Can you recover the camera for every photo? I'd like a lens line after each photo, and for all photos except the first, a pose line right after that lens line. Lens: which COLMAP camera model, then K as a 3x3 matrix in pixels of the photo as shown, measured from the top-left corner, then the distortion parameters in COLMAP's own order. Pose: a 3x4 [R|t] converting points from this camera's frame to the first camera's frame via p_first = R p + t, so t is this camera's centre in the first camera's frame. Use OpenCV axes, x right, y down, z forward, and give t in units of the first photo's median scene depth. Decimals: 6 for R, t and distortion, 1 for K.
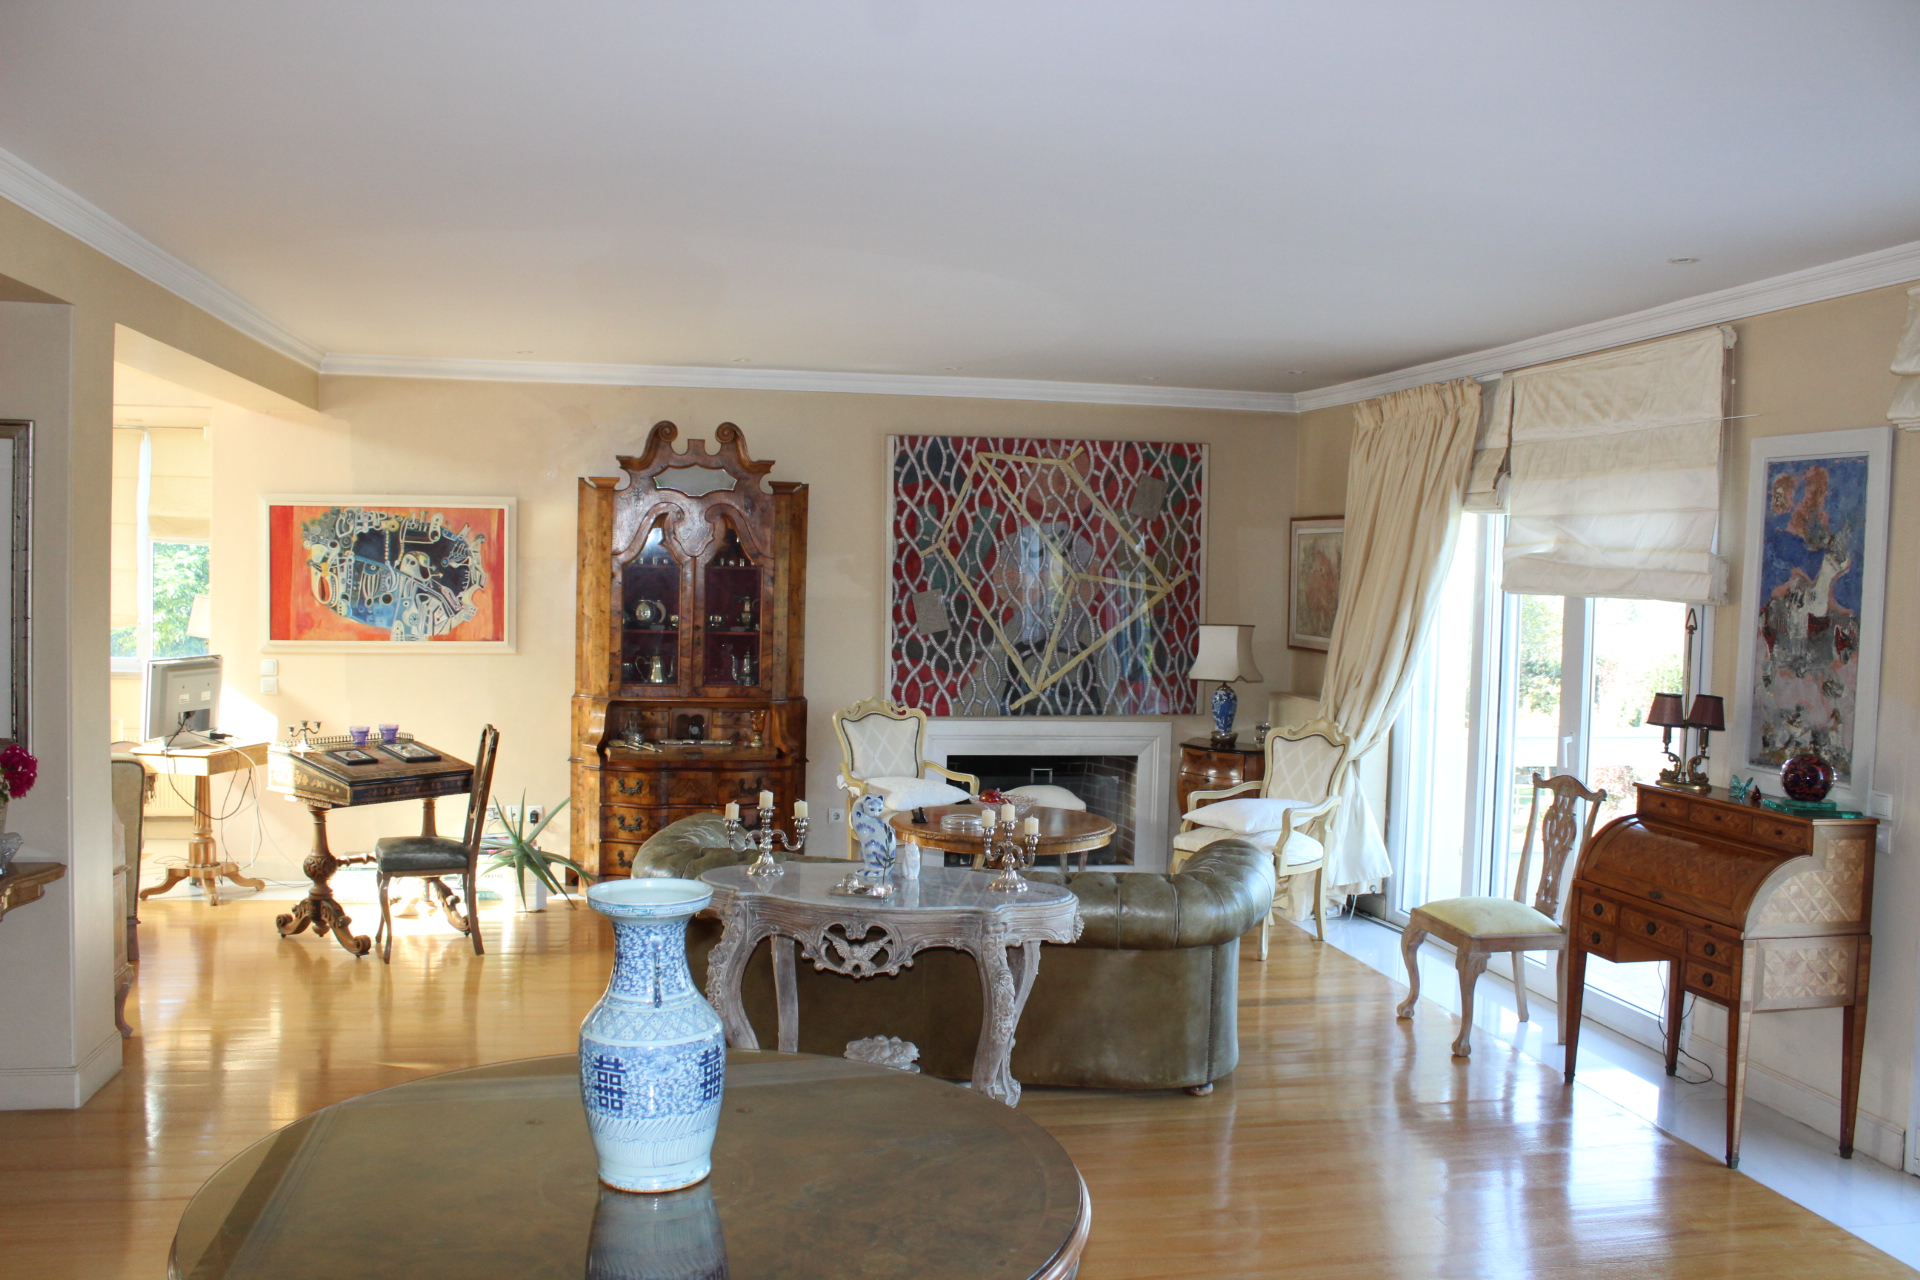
lens RADIAL K [[1626.7, 0, 946.4], [0, 1626.7, 641.9], [0, 0, 1]] dist [-0.132895, 0.045224]
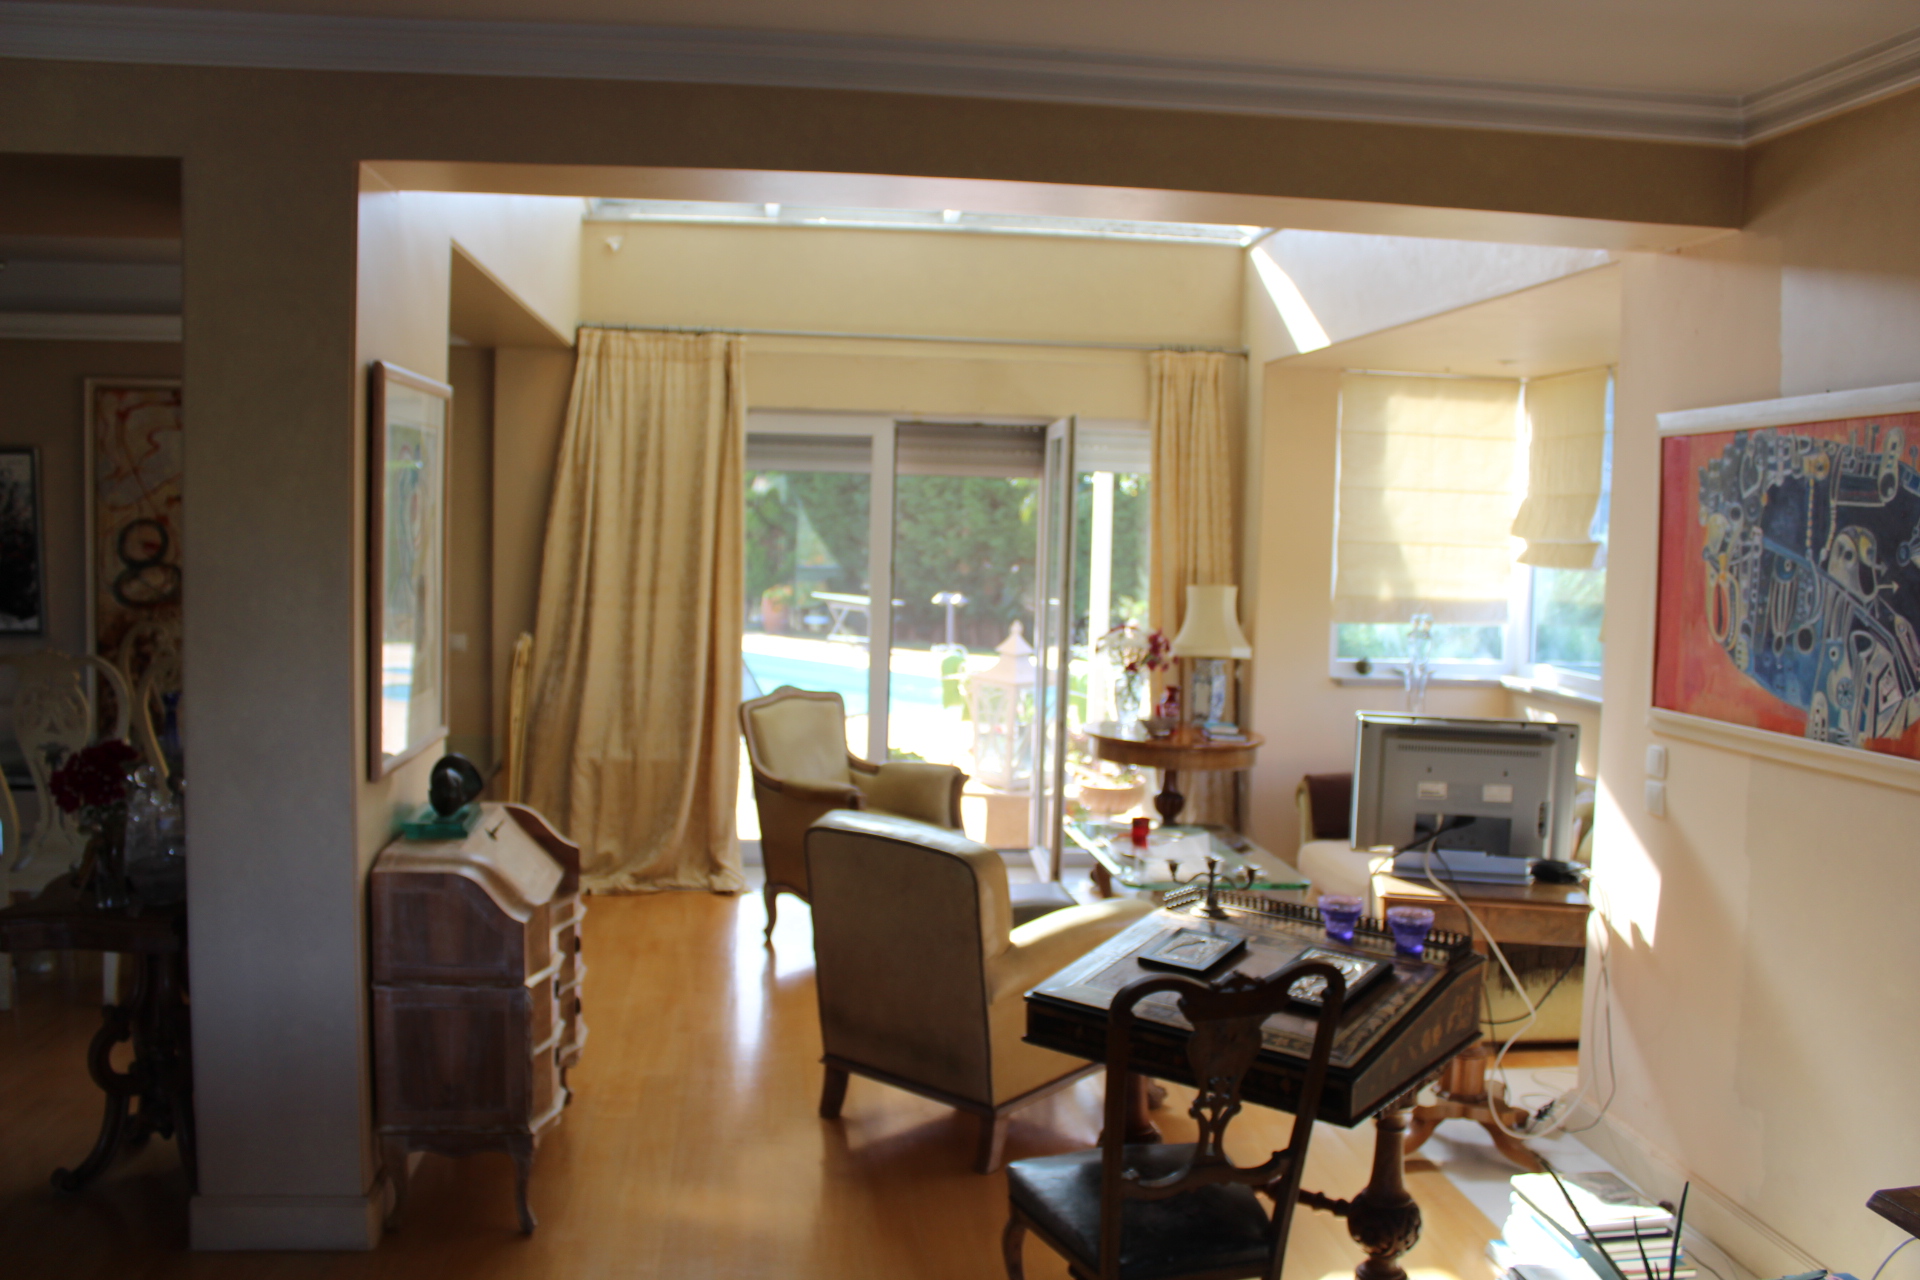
lens RADIAL K [[1626.7, 0, 958.9], [0, 1626.7, 641.2], [0, 0, 1]] dist [-0.132895, 0.045224]
pose [[-0.069341, 0.048275, -0.996424, 0.081429], [-0.071820, 0.995995, 0.053252, -0.032096], [0.995004, 0.075256, -0.065596, 0.795794]]
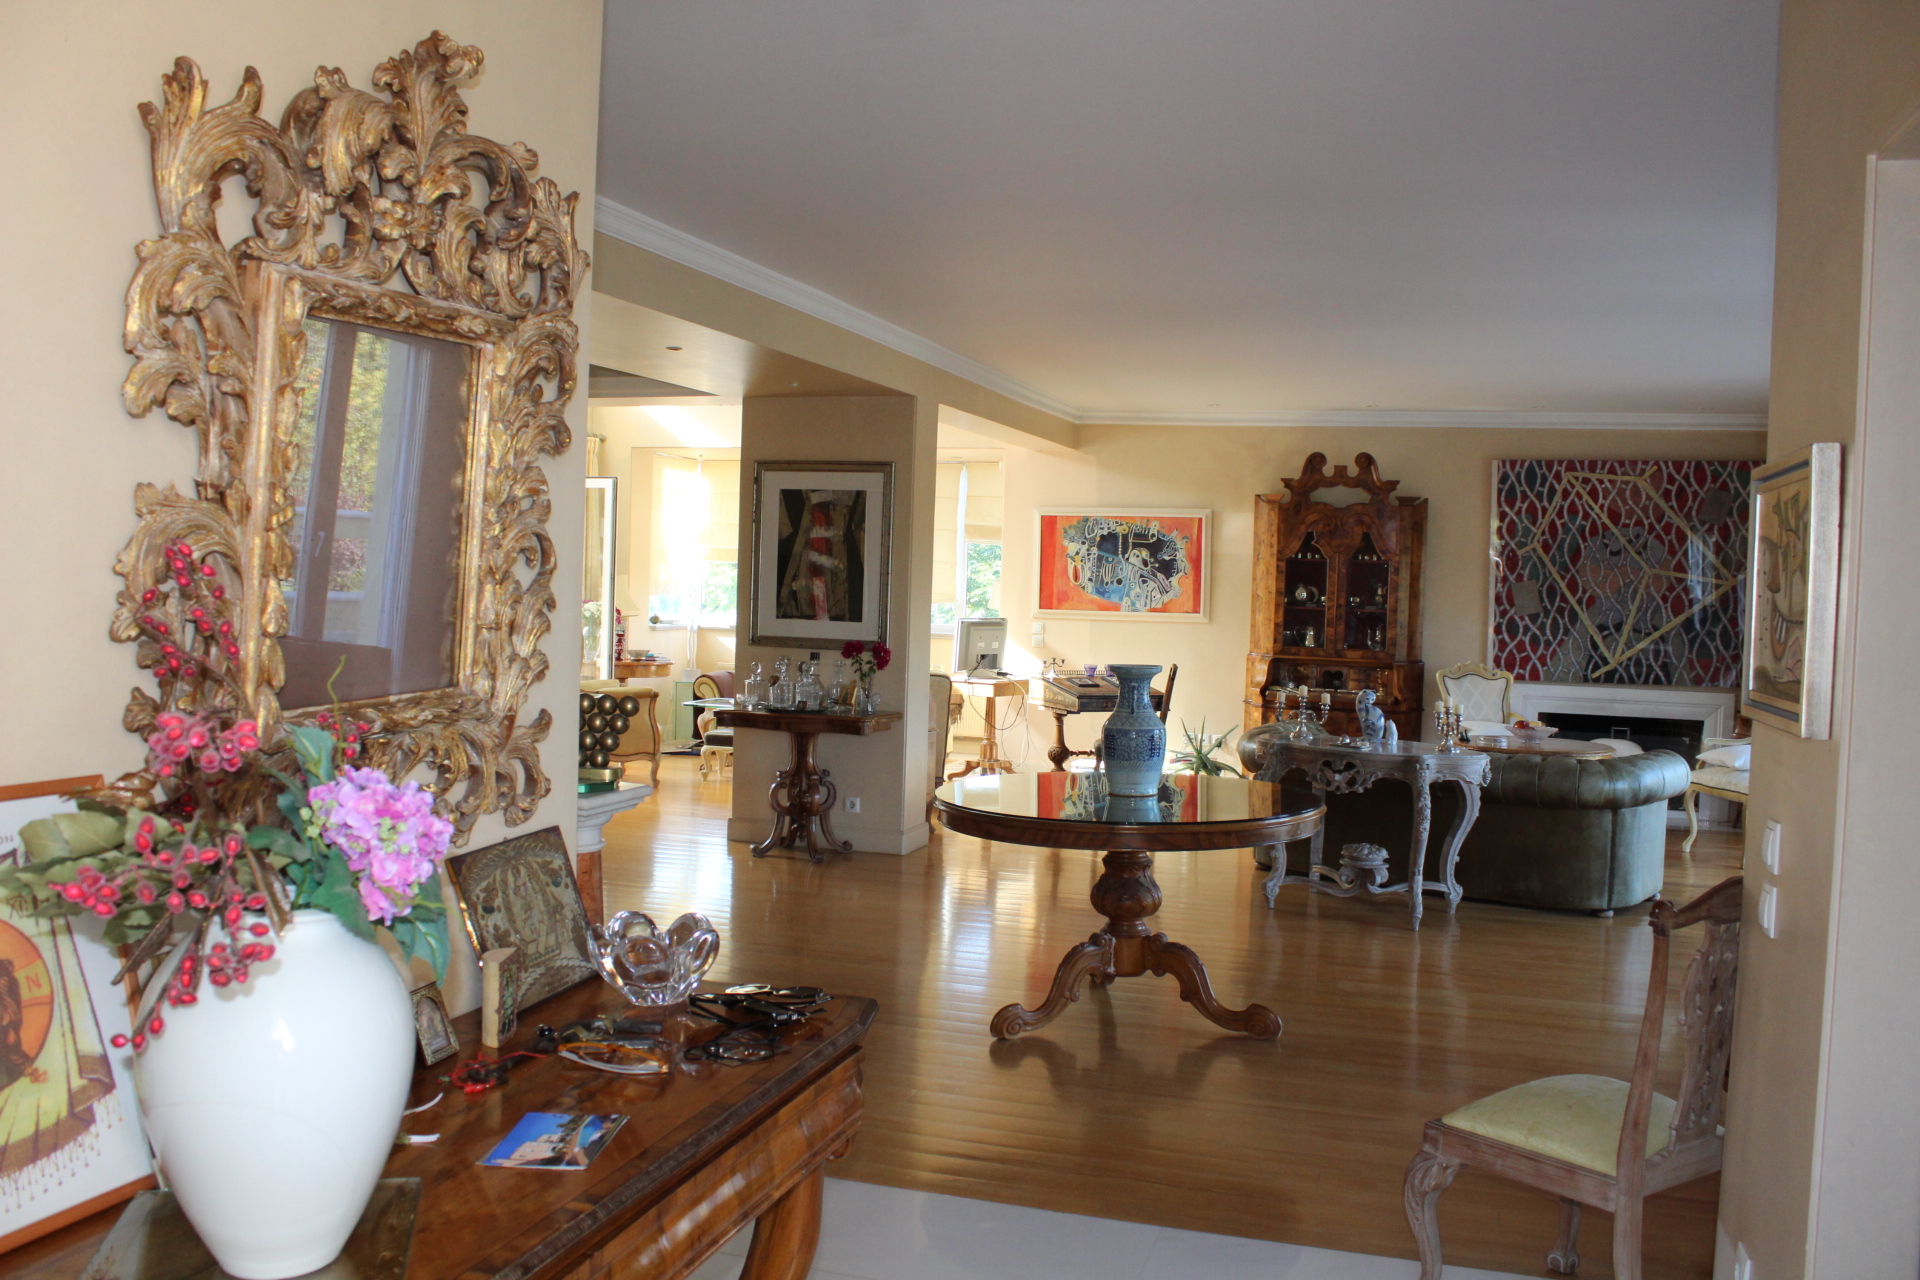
lens RADIAL K [[1626.7, 0, 961.6], [0, 1626.7, 630.4], [0, 0, 1]] dist [-0.132895, 0.045224]
pose [[0.886007, 0.020115, -0.463235, 0.190137], [-0.030817, 0.999404, -0.015545, 0.042331], [0.462646, 0.028048, 0.886099, -0.329369]]
